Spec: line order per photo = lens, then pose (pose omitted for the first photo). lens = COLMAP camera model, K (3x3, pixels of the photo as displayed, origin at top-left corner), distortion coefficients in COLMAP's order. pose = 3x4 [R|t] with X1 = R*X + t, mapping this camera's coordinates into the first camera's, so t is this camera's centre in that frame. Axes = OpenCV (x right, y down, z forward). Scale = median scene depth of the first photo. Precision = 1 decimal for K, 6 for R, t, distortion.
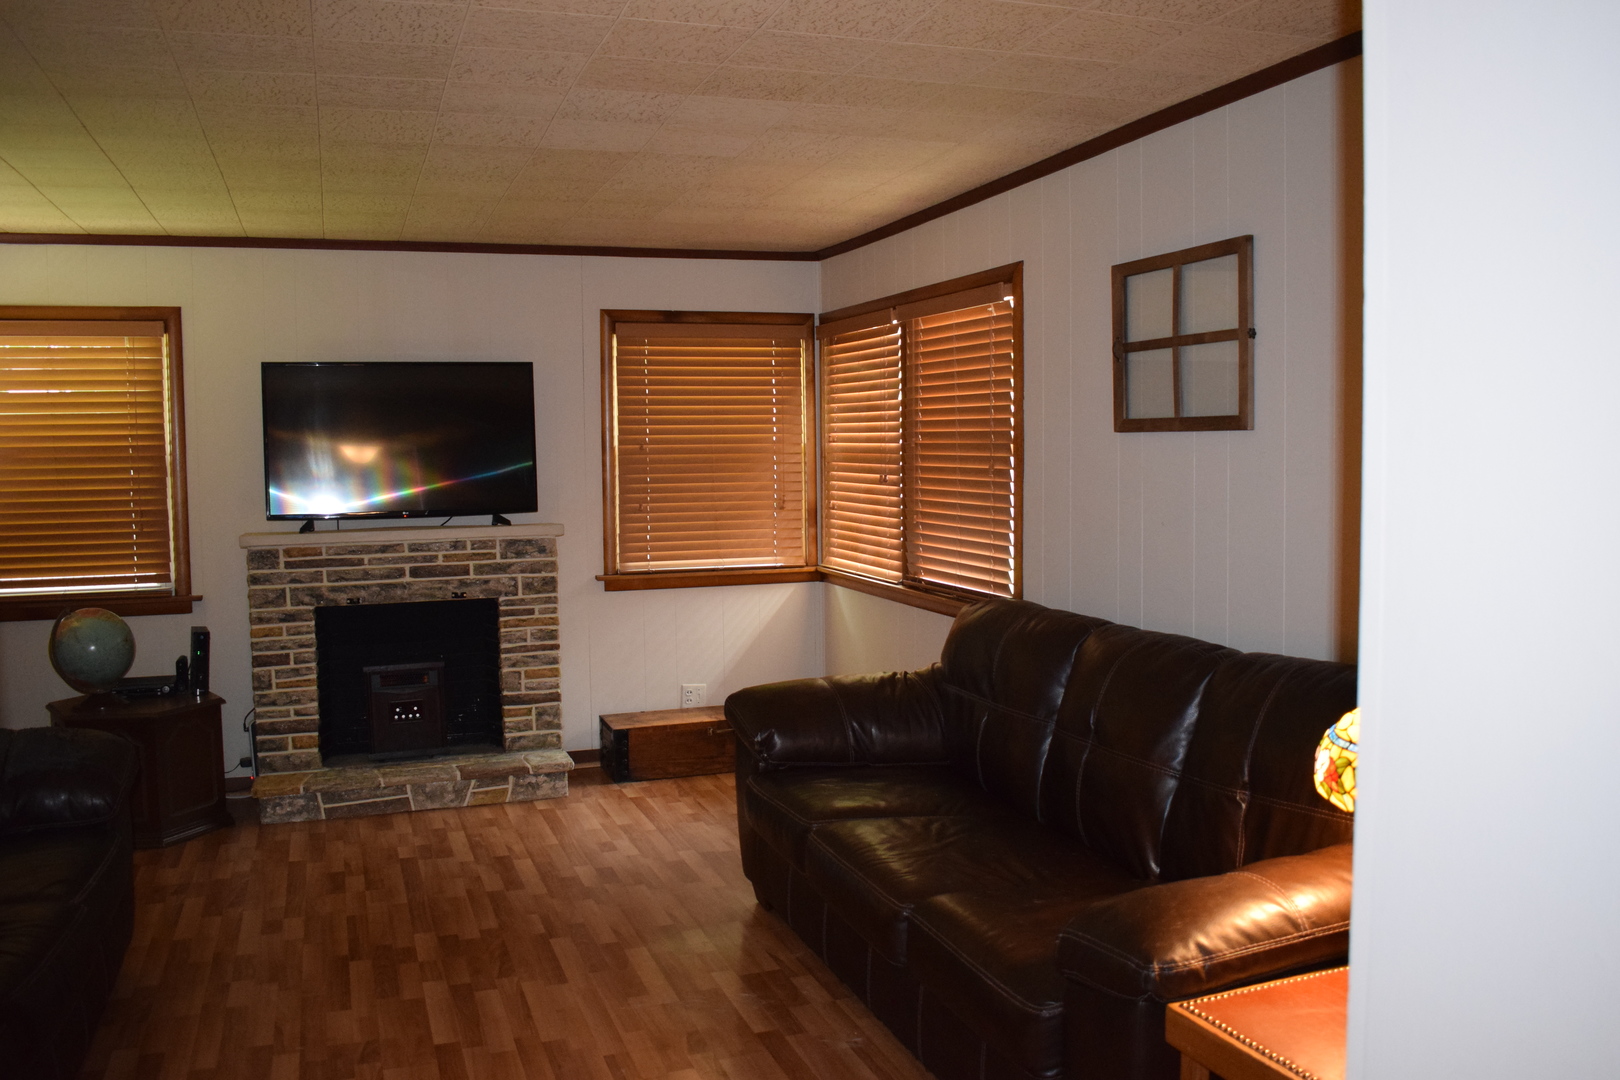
lens RADIAL K [[1360.2, 0, 814.7], [0, 1360.2, 537.3], [0, 0, 1]] dist [-0.090082, 0.014756]
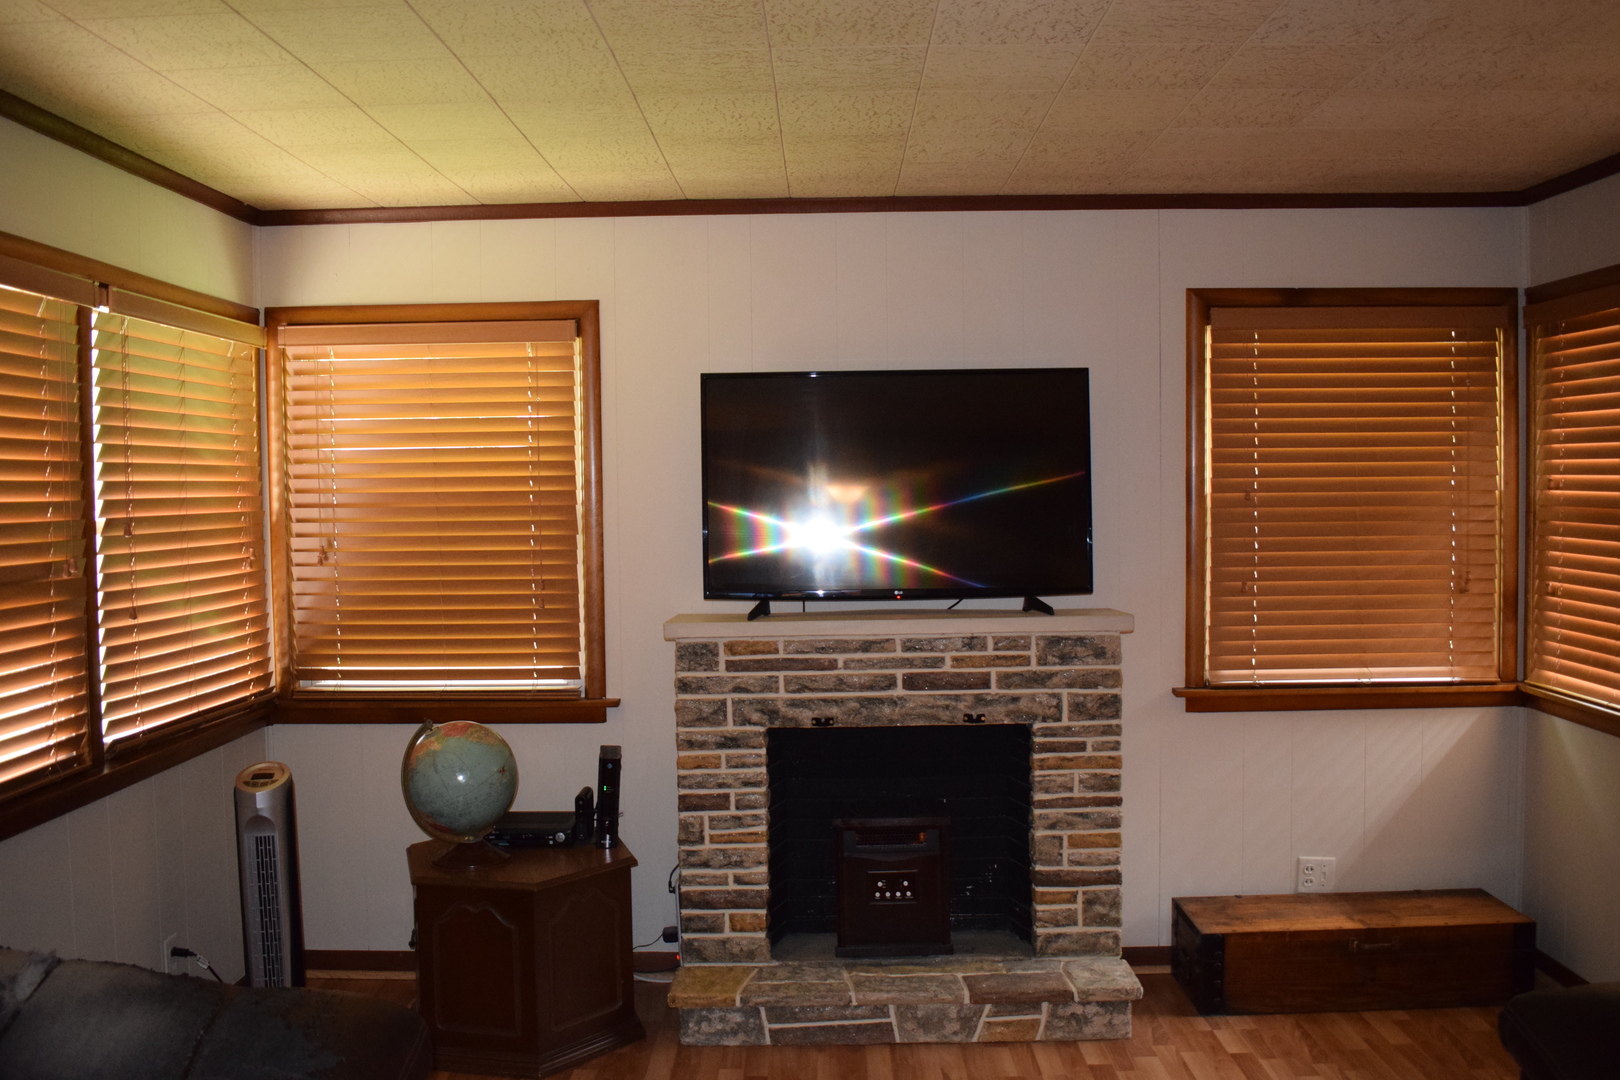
lens RADIAL K [[1360.2, 0, 812.8], [0, 1360.2, 537.3], [0, 0, 1]] dist [-0.090082, 0.014756]
pose [[0.937776, 0.013758, -0.346968, -0.107221], [-0.022323, 0.999537, -0.020699, -0.030737], [0.346522, 0.027156, 0.937649, 0.344027]]
